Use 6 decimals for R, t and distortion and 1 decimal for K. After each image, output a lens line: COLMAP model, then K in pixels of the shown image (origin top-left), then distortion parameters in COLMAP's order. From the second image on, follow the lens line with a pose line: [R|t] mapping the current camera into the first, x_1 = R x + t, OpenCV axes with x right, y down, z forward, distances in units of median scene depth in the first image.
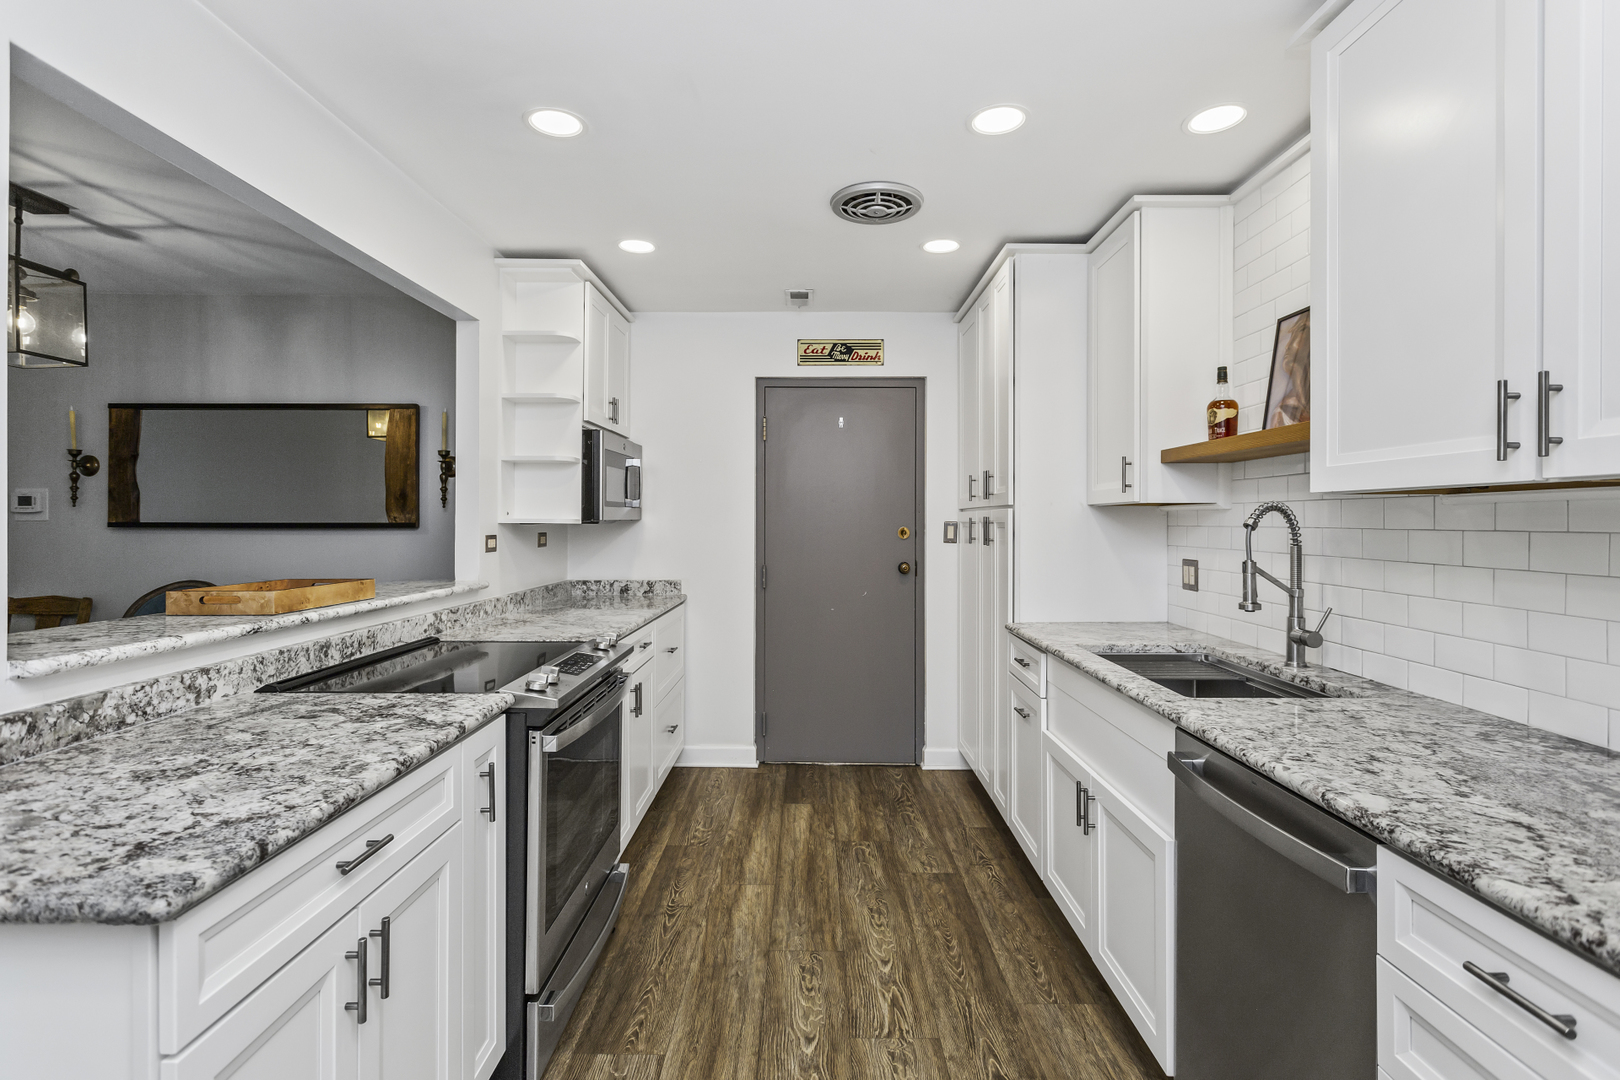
lens RADIAL K [[778.0, 0, 814.4], [0, 778.0, 525.3], [0, 0, 1]] dist [0.002551, -0.000602]
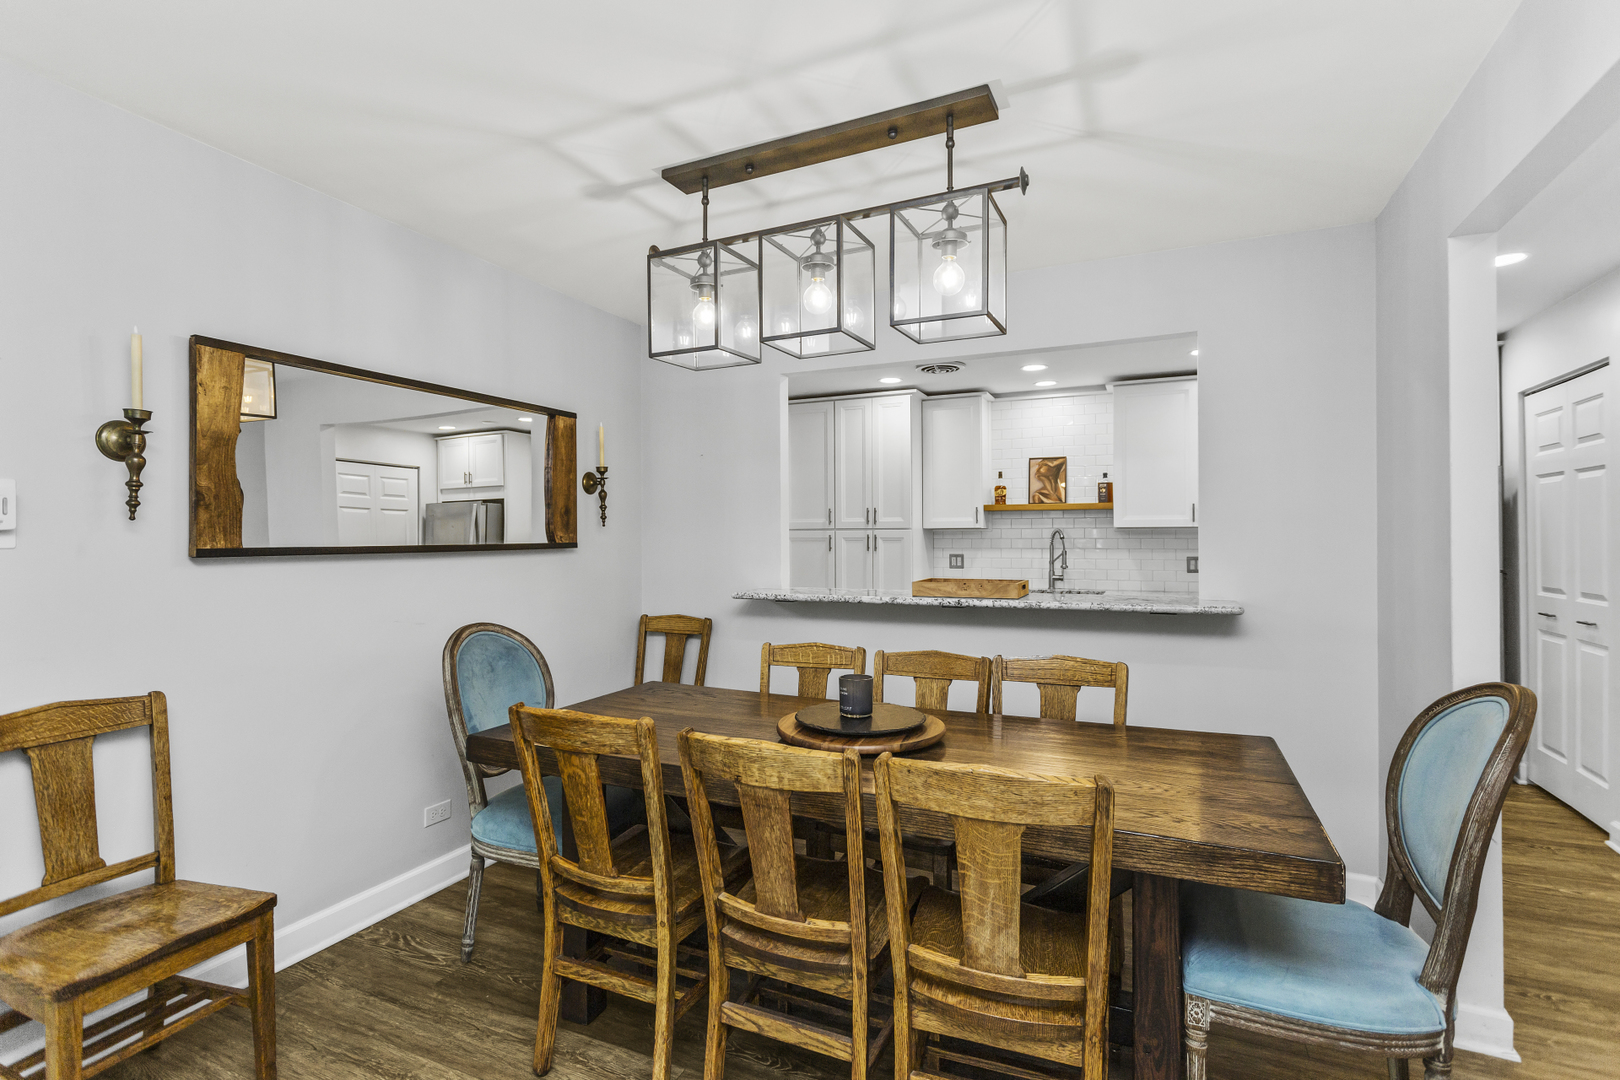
lens RADIAL K [[778.0, 0, 817.9], [0, 778.0, 530.7], [0, 0, 1]] dist [0.002551, -0.000602]
pose [[0.398514, 0.005086, 0.917148, -2.307486], [0.016526, 0.999782, -0.012725, -0.005224], [-0.917013, 0.020228, 0.398344, 0.701724]]
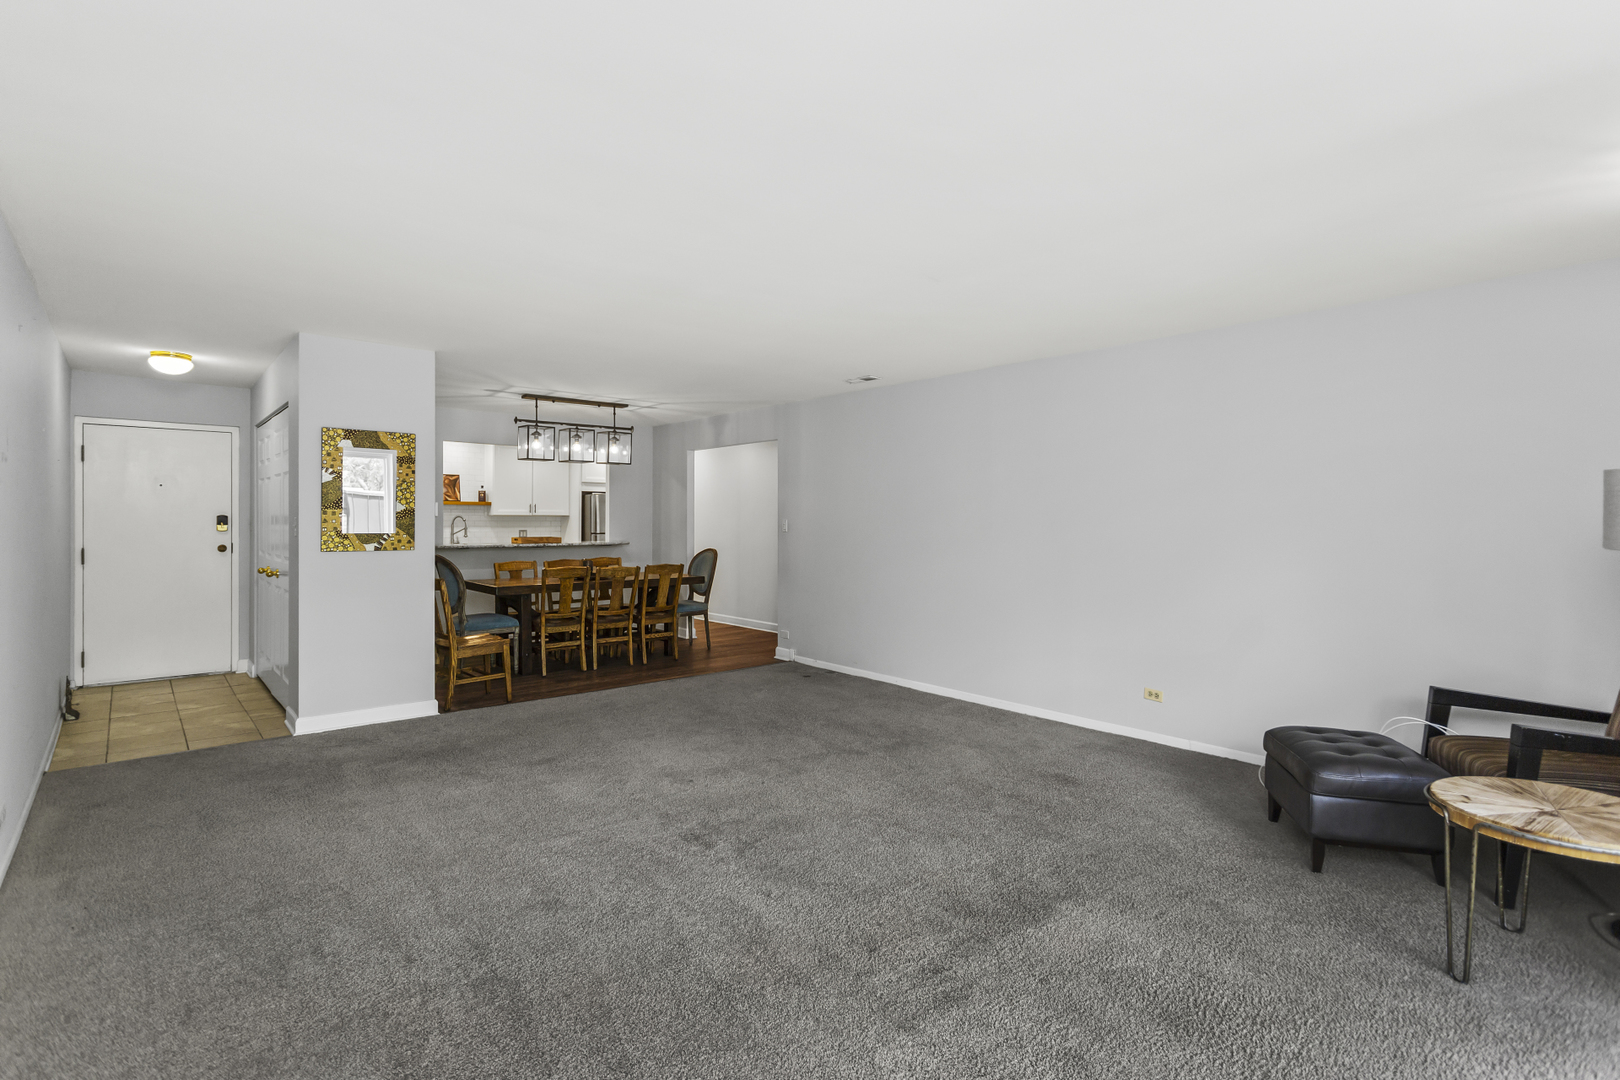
lens RADIAL K [[772.2, 0, 802.3], [0, 772.2, 530.1], [0, 0, 1]] dist [-0.003493, -0.000106]
pose [[-0.655978, -0.012064, 0.754684, -4.617113], [0.006897, 0.999735, 0.021976, -0.034564], [-0.754749, 0.019620, -0.655721, 2.631680]]
